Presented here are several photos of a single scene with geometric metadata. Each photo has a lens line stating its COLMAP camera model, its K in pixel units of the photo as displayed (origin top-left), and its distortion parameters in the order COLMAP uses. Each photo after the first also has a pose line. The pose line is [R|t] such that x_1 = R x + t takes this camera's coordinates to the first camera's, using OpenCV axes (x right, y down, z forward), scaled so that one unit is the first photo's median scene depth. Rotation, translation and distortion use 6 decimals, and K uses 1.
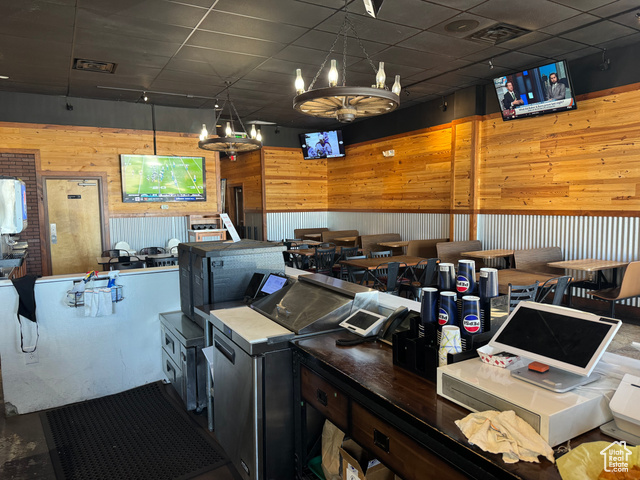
lens RADIAL K [[444.6, 0, 320.0], [0, 444.6, 240.0], [0, 0, 1]] dist [0.006008, -0.003098]
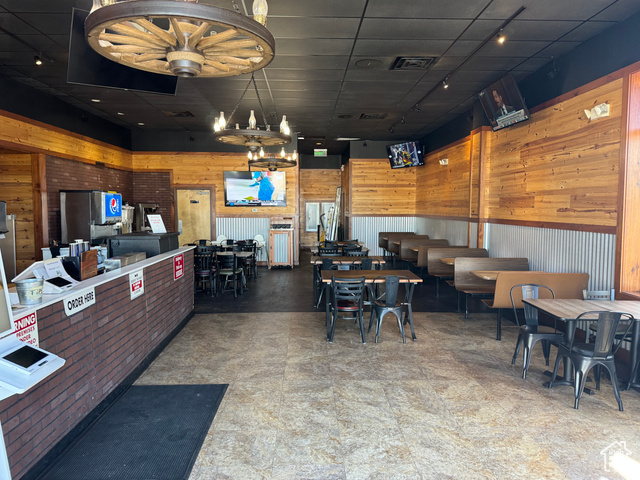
lens RADIAL K [[444.6, 0, 320.0], [0, 444.6, 240.0], [0, 0, 1]] dist [0.006008, -0.003098]
pose [[0.886533, 0.048886, -0.460075, 0.460312], [-0.052173, 0.998622, 0.005576, -0.005048], [0.459714, 0.019060, 0.887863, -0.065380]]
